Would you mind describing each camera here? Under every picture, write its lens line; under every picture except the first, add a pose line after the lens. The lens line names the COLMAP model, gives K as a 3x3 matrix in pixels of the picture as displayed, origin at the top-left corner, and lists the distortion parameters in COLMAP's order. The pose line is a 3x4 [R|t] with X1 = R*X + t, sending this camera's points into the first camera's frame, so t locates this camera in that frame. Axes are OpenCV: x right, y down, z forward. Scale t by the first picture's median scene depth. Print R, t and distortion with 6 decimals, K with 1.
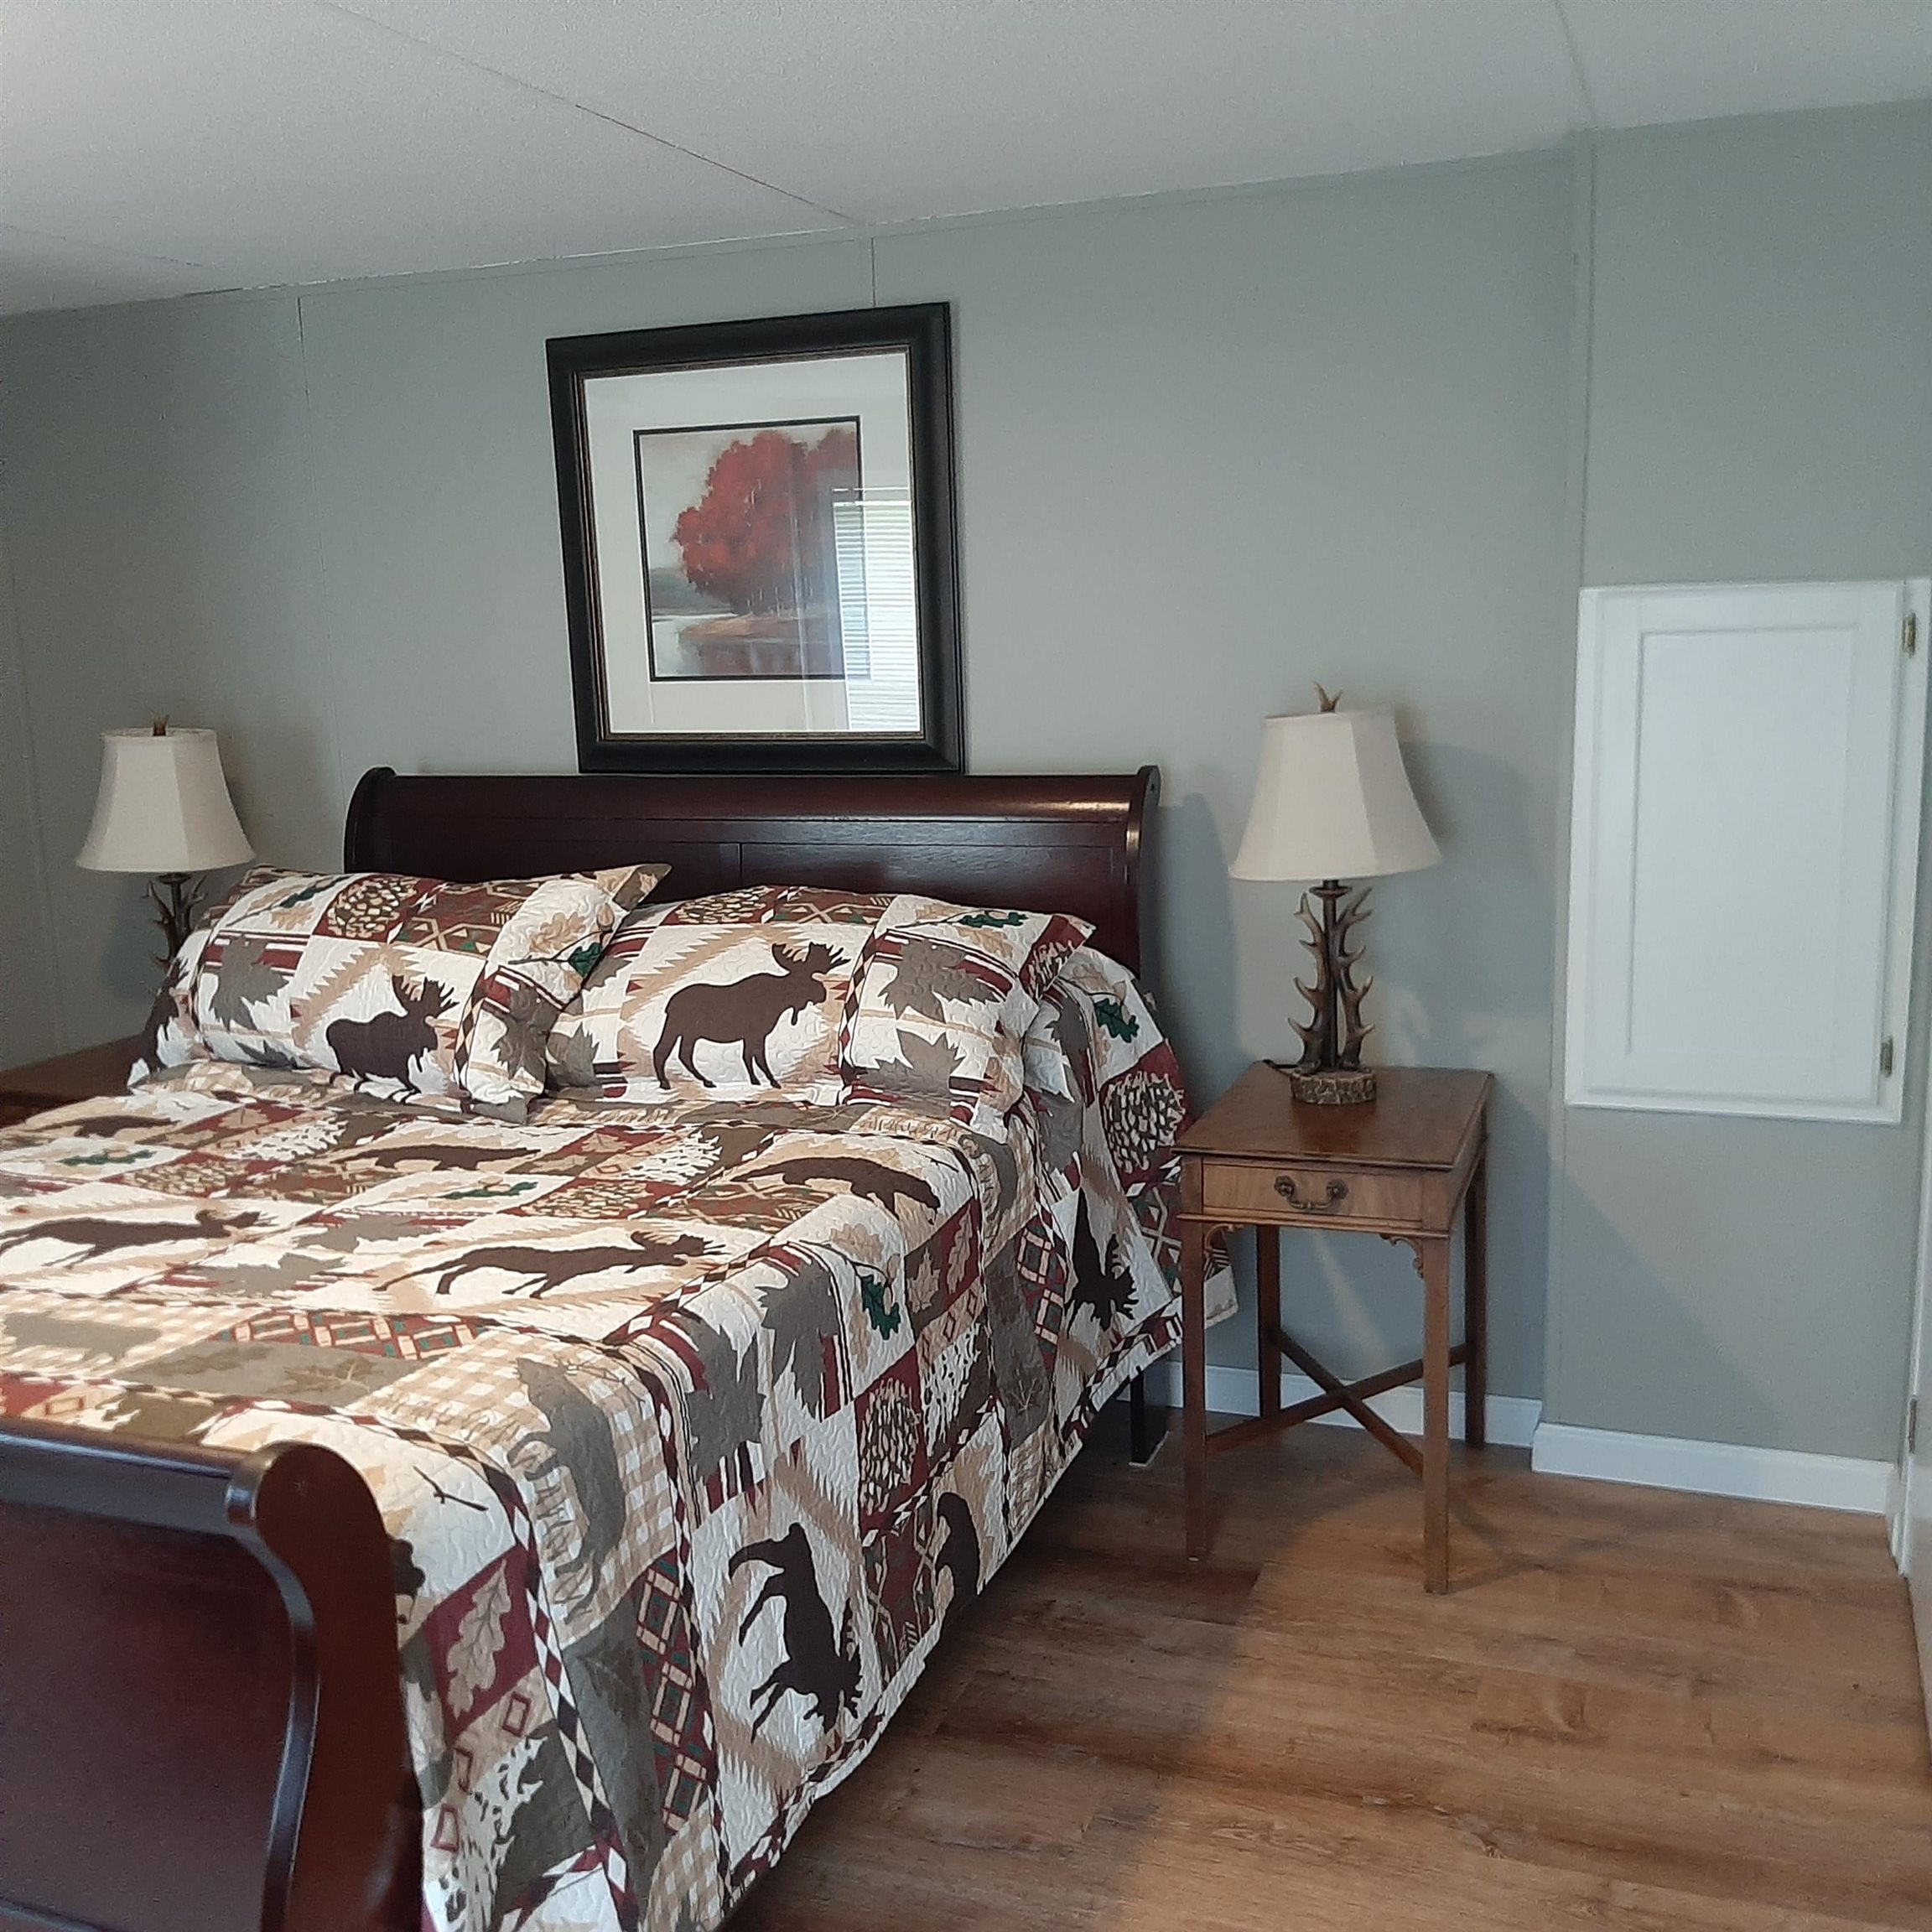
lens RADIAL K [[2012.2, 0, 939.3], [0, 2012.2, 971.5], [0, 0, 1]] dist [0.132569, -0.307199]
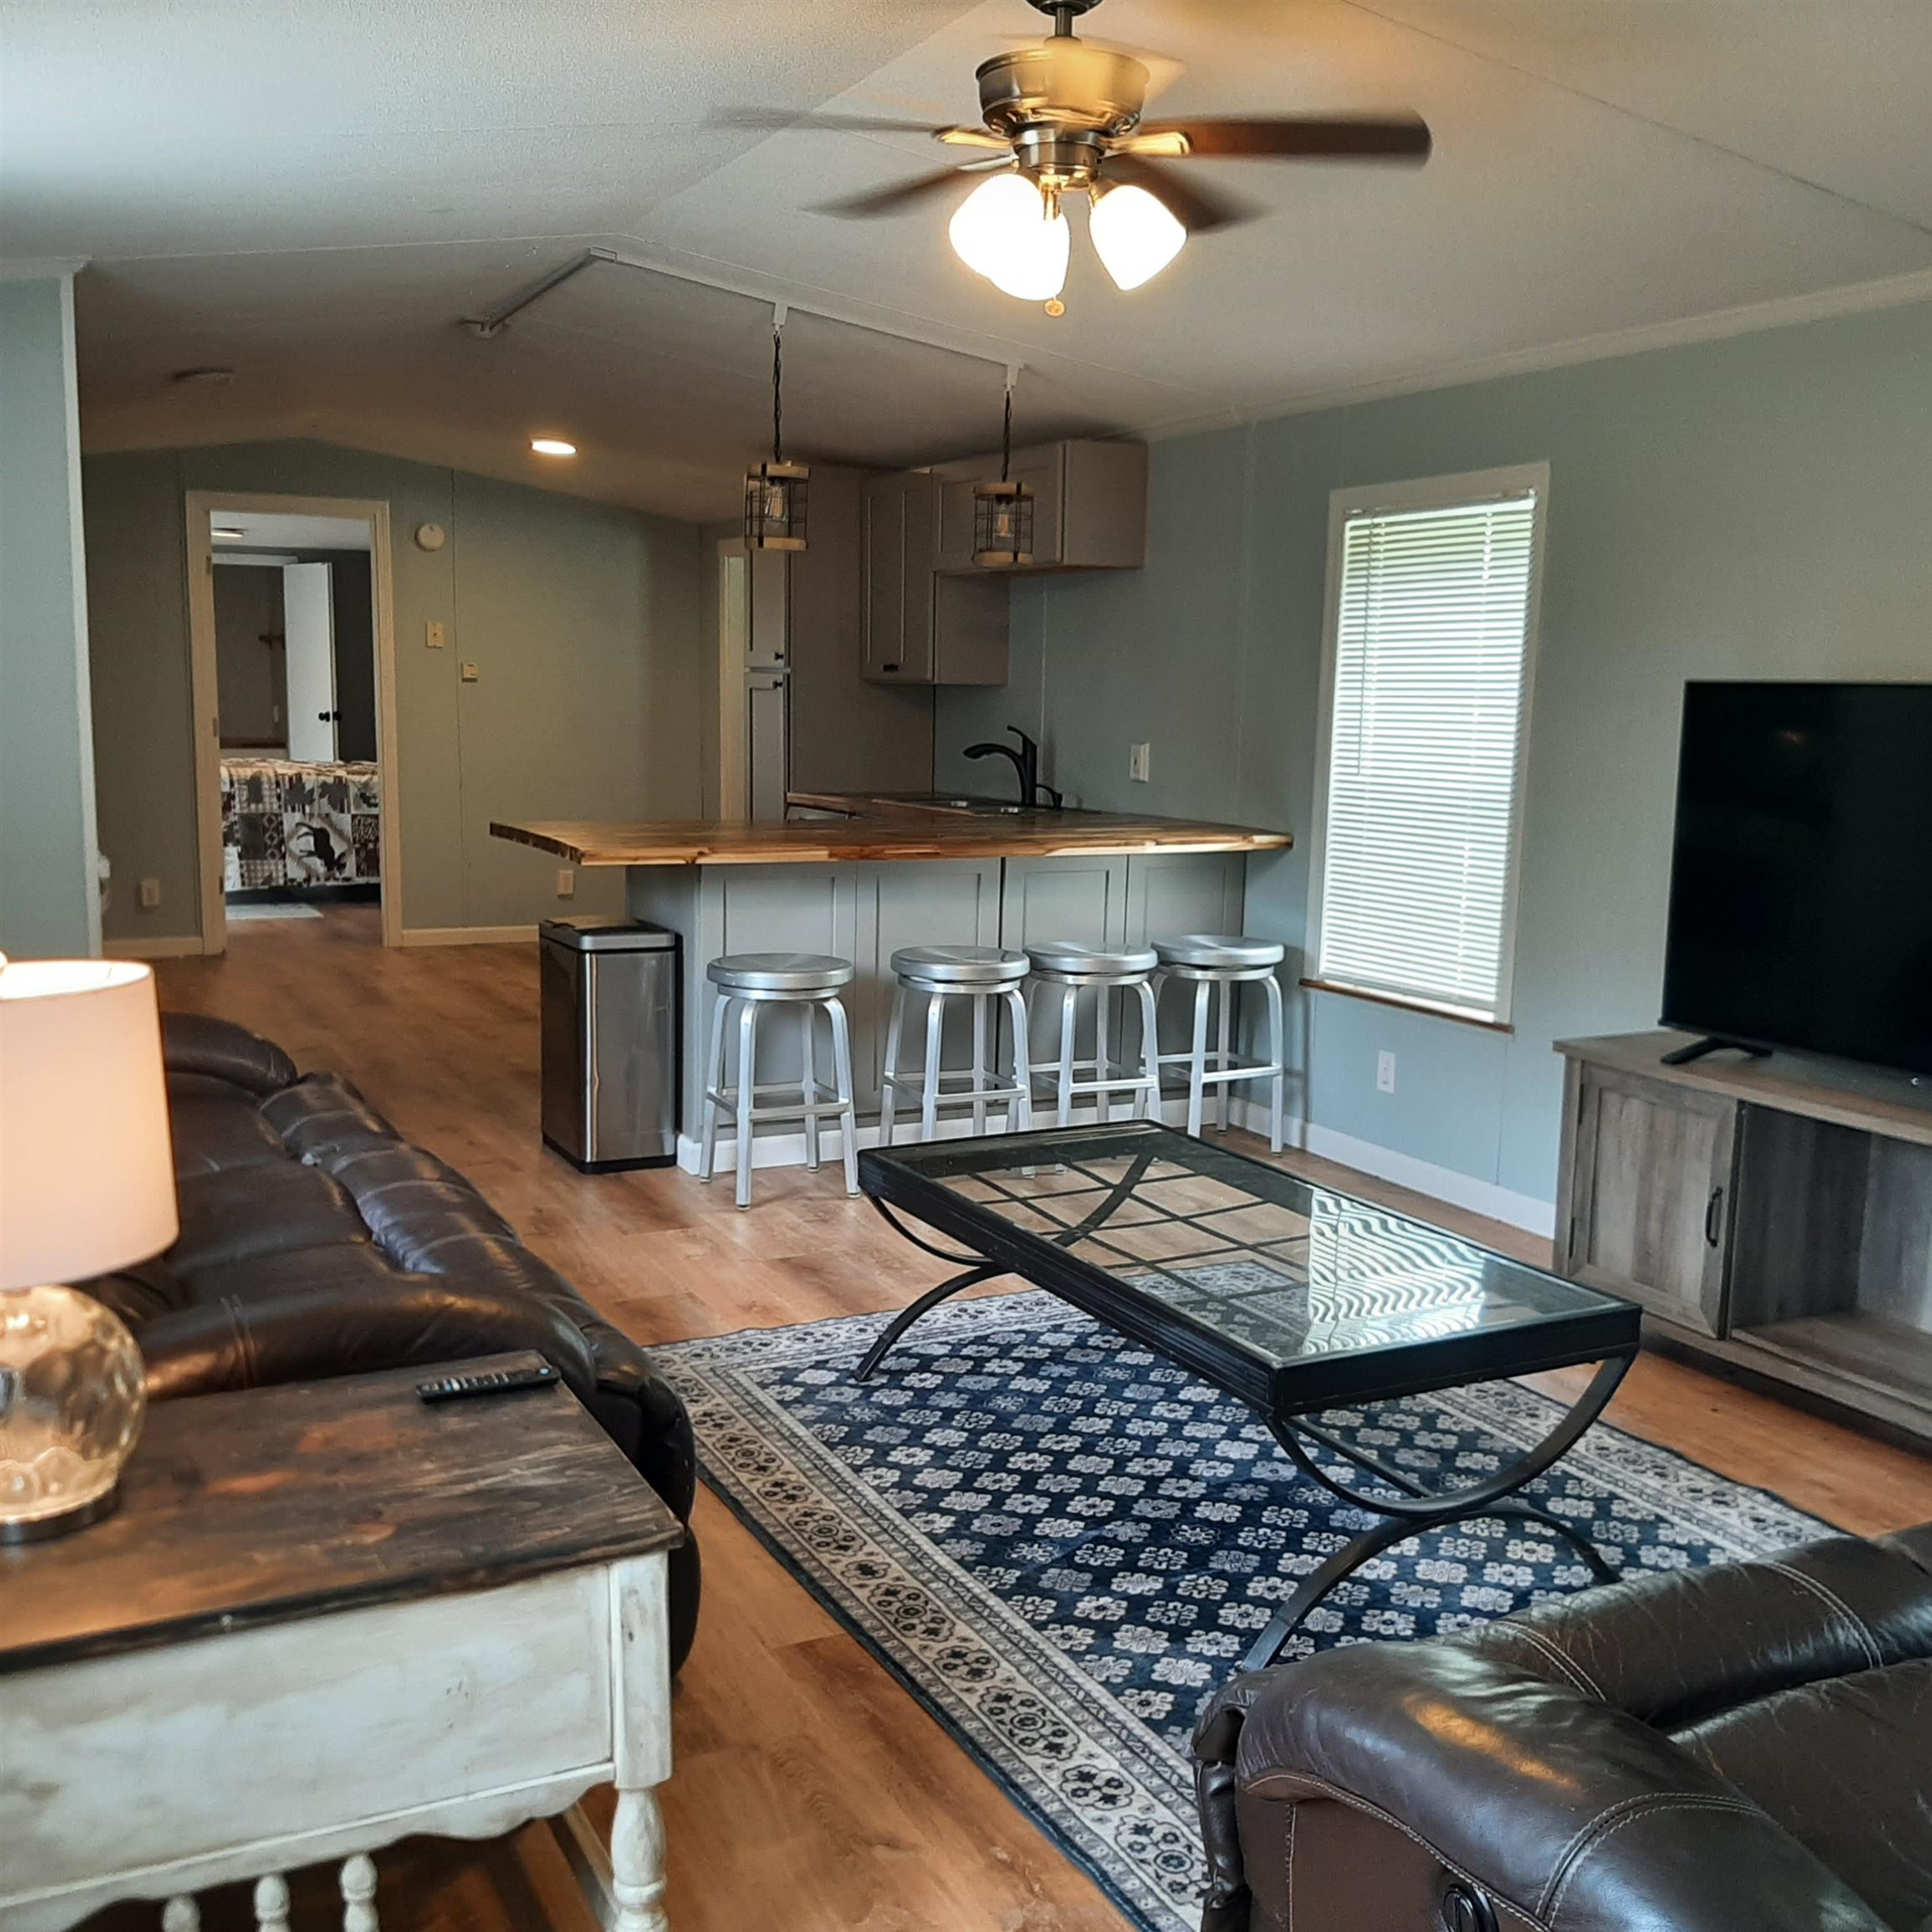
lens RADIAL K [[2012.2, 0, 939.3], [0, 2012.2, 971.5], [0, 0, 1]] dist [0.132569, -0.307199]
pose [[0.739688, 0.151832, -0.655598, 4.915306], [-0.167539, 0.985089, 0.039112, 0.180123], [0.651761, 0.080908, 0.754096, -2.010531]]
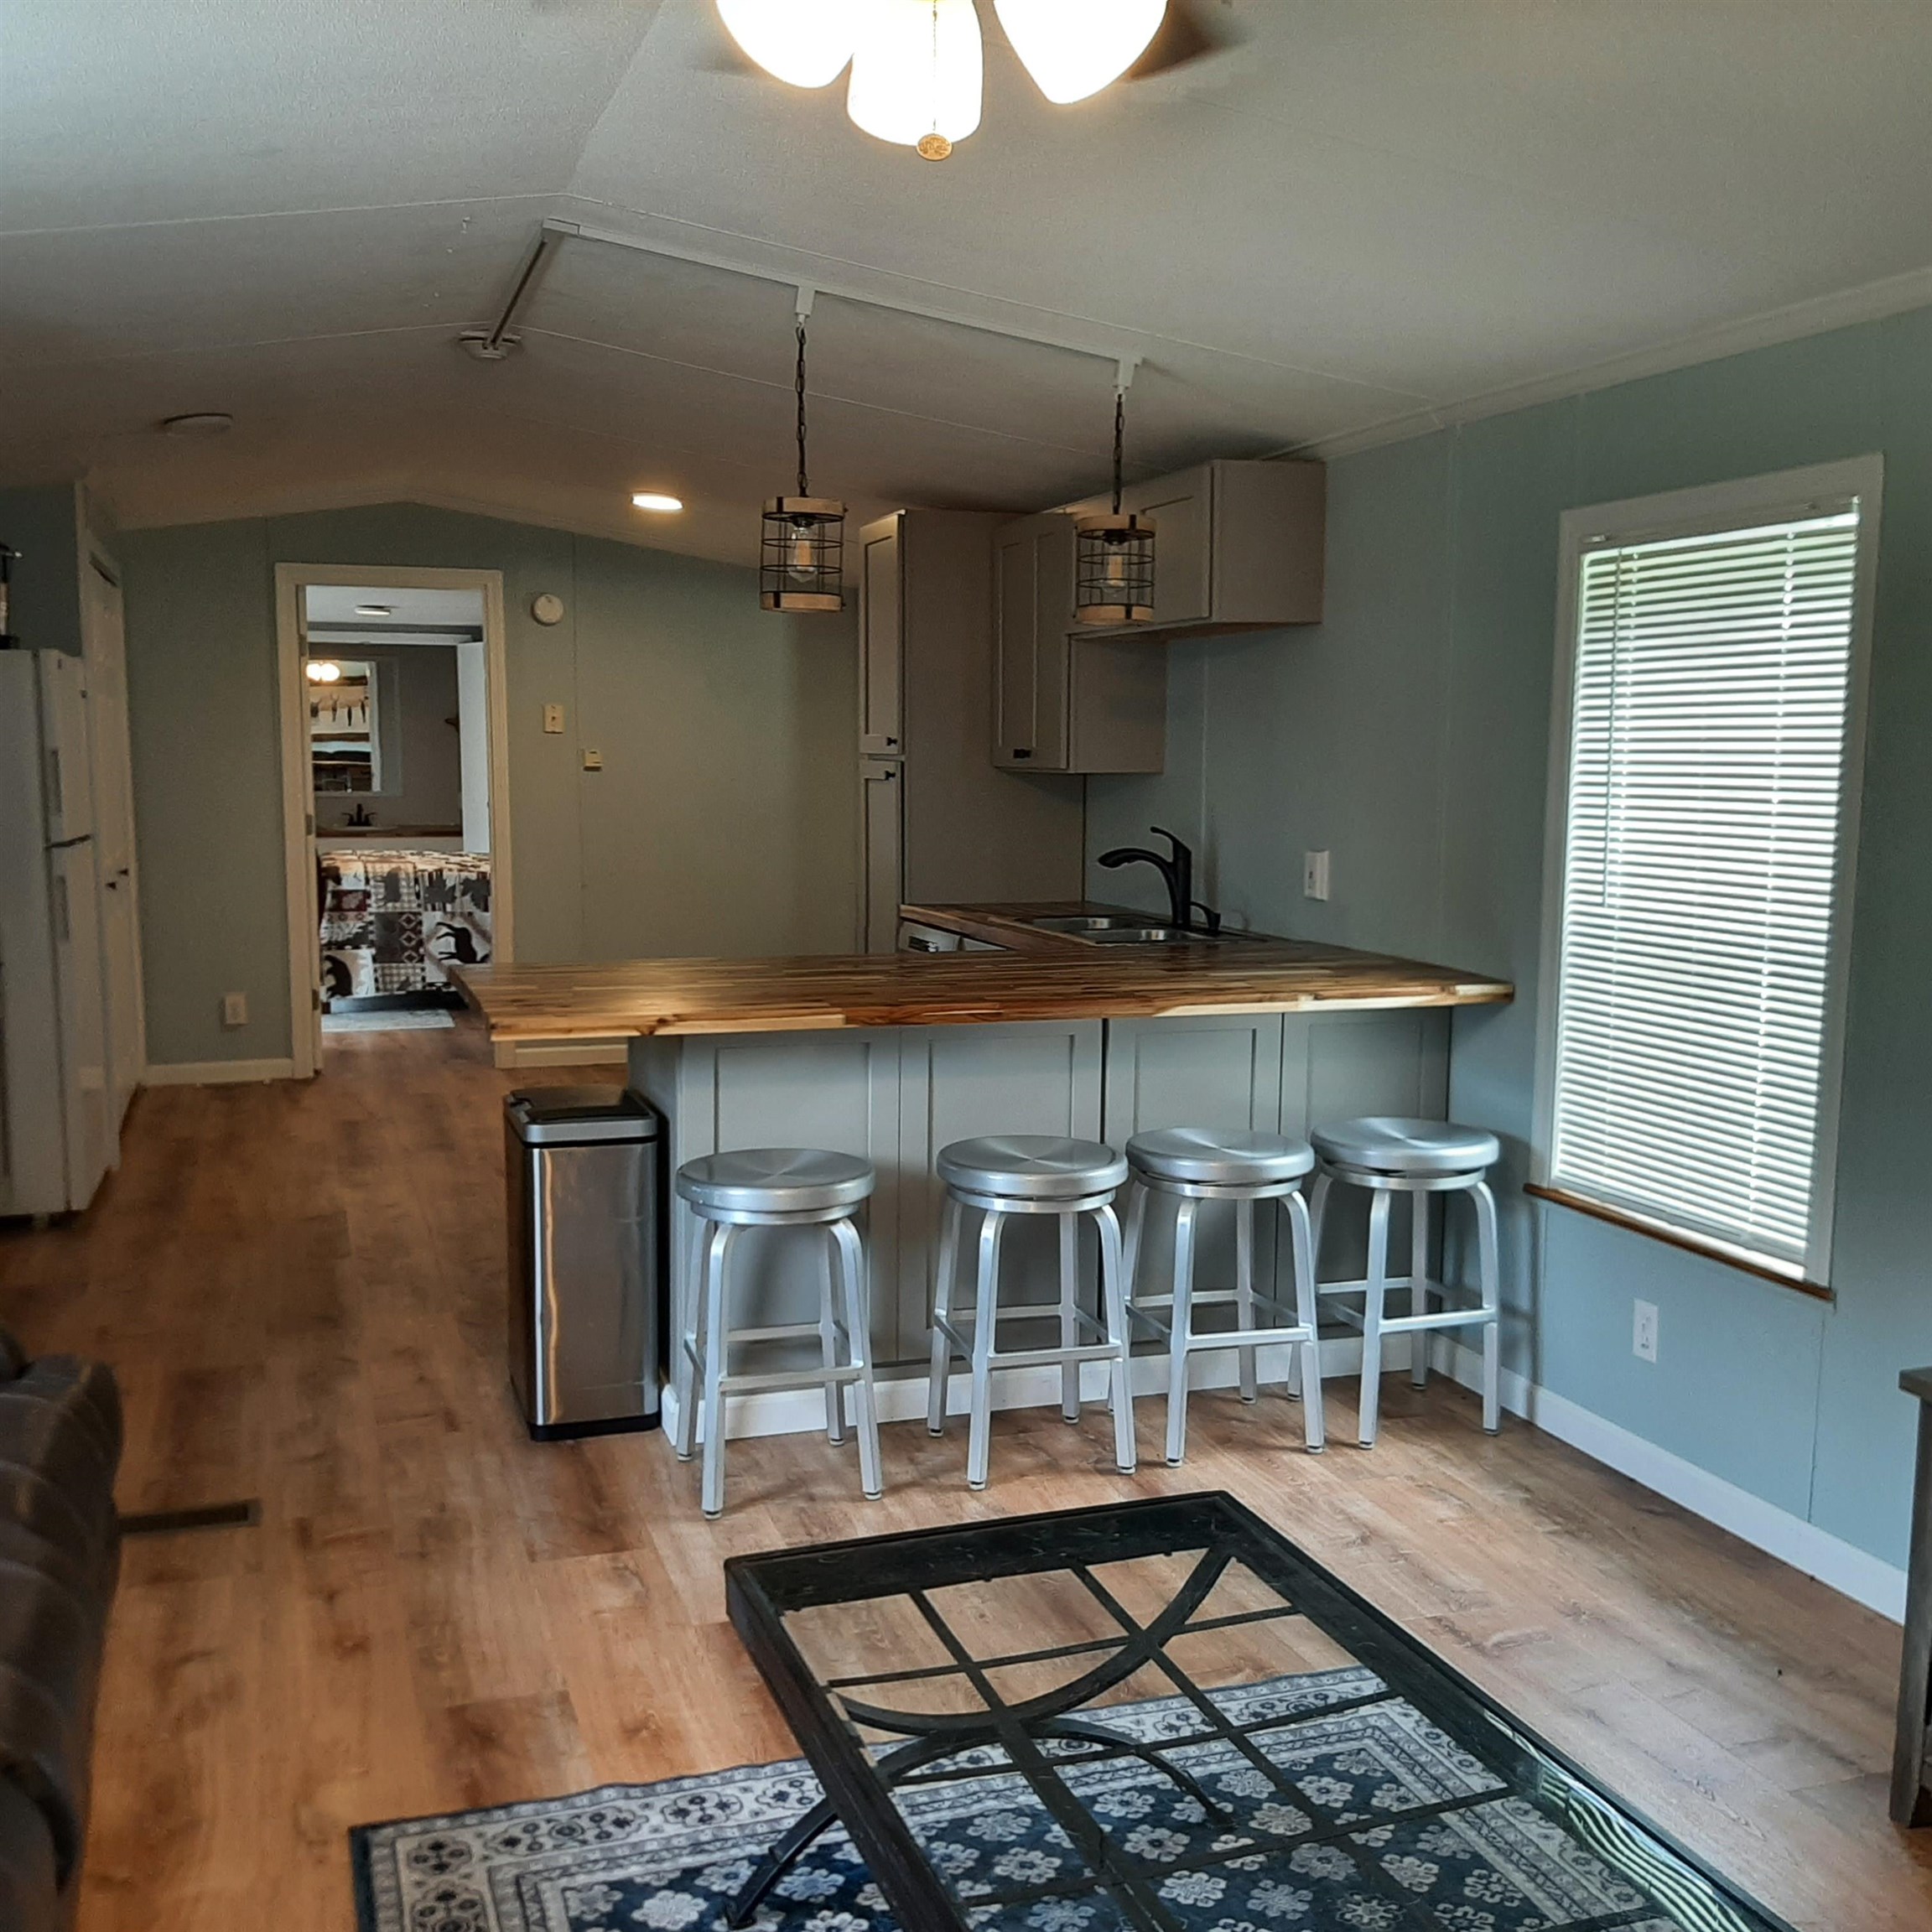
lens RADIAL K [[2012.2, 0, 939.3], [0, 2012.2, 971.5], [0, 0, 1]] dist [0.132569, -0.307199]
pose [[0.639460, 0.133414, -0.757160, 4.583895], [-0.169028, 0.985129, 0.030831, 0.041798], [0.750014, 0.108266, 0.652501, -1.354056]]
